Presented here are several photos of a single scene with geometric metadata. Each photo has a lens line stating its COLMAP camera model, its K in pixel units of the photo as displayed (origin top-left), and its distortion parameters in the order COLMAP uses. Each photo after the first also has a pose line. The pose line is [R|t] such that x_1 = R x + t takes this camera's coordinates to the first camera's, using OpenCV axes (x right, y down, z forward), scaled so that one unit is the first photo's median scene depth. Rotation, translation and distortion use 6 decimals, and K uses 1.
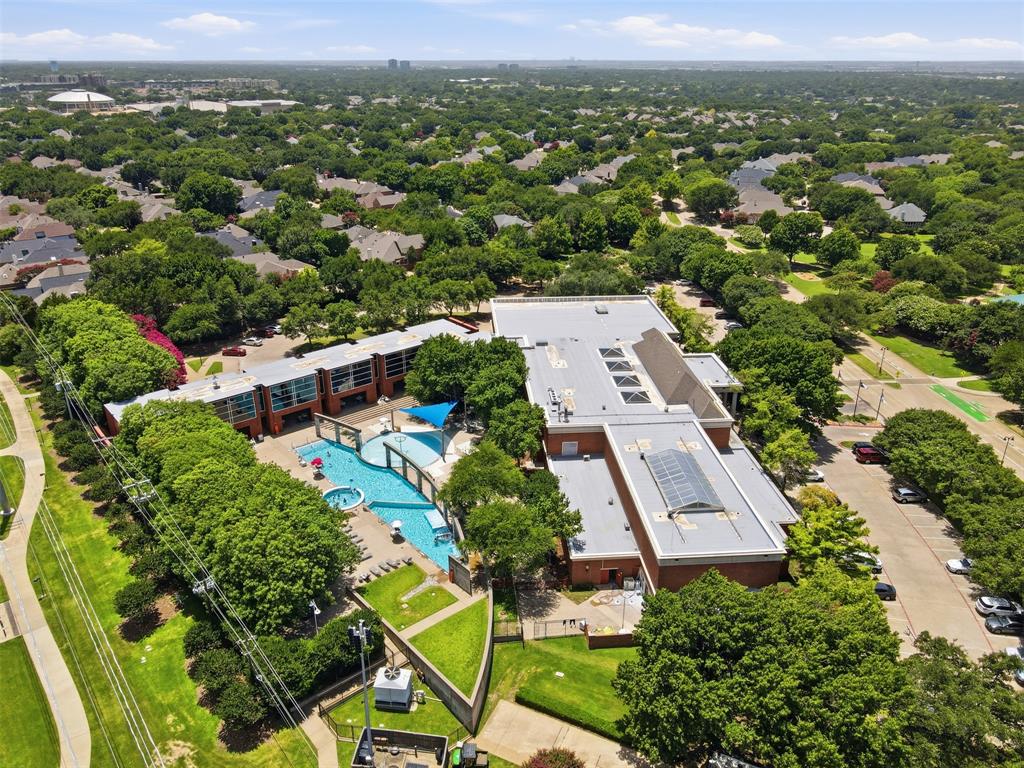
lens RADIAL K [[759.4, 0, 512.0], [0, 759.4, 384.0], [0, 0, 1]] dist [-0.004808, -0.002608]
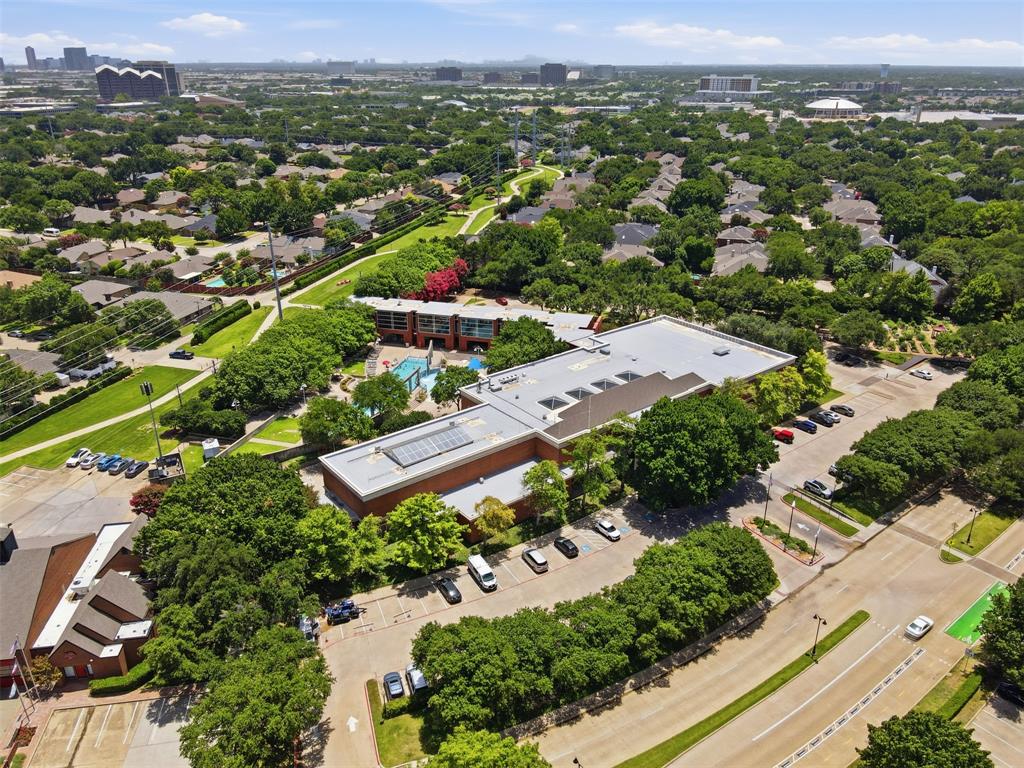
lens RADIAL K [[759.4, 0, 512.0], [0, 759.4, 384.0], [0, 0, 1]] dist [-0.004808, -0.002608]
pose [[0.553867, 0.325100, -0.766513, 0.786177], [-0.326452, 0.931698, 0.159273, -0.134470], [0.765938, 0.162013, 0.622166, 0.195983]]
